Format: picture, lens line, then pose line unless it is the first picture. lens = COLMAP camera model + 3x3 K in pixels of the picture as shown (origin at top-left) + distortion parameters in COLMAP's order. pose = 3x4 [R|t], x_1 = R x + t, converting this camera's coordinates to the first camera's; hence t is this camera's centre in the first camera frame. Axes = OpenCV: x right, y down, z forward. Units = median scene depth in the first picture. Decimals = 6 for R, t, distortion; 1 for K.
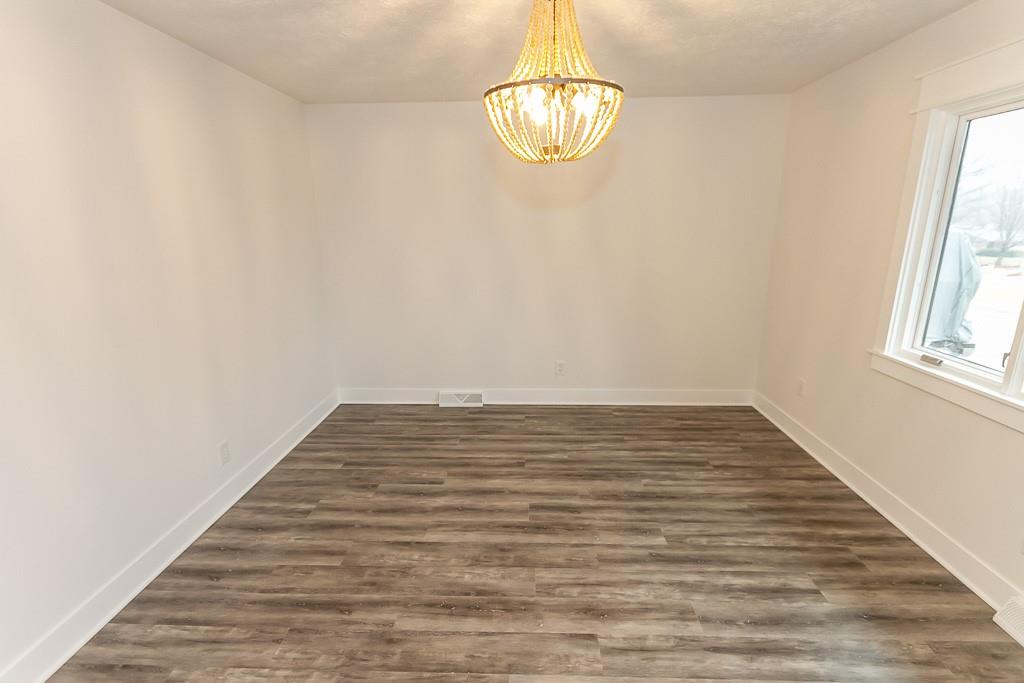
lens RADIAL K [[476.5, 0, 514.1], [0, 476.5, 343.2], [0, 0, 1]] dist [0.017389, -0.008942]
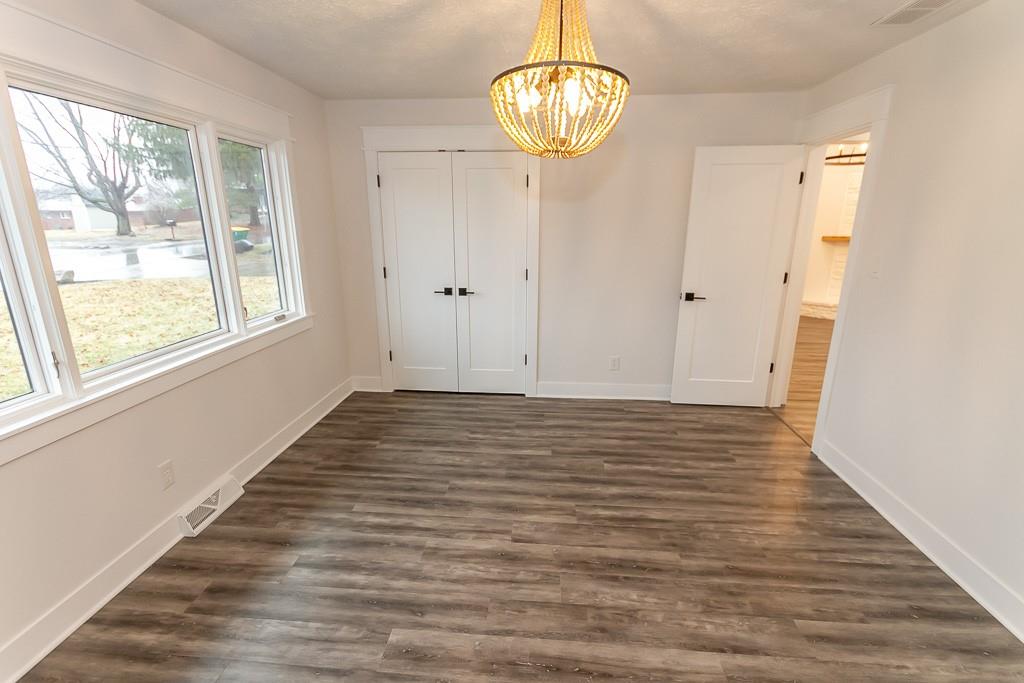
lens RADIAL K [[476.5, 0, 514.1], [0, 476.5, 343.2], [0, 0, 1]] dist [0.017389, -0.008942]
pose [[-0.999292, -0.001132, 0.037598, 0.103152], [0.017086, 0.876809, 0.480535, -0.404757], [-0.033510, 0.480837, -0.876169, 1.622953]]
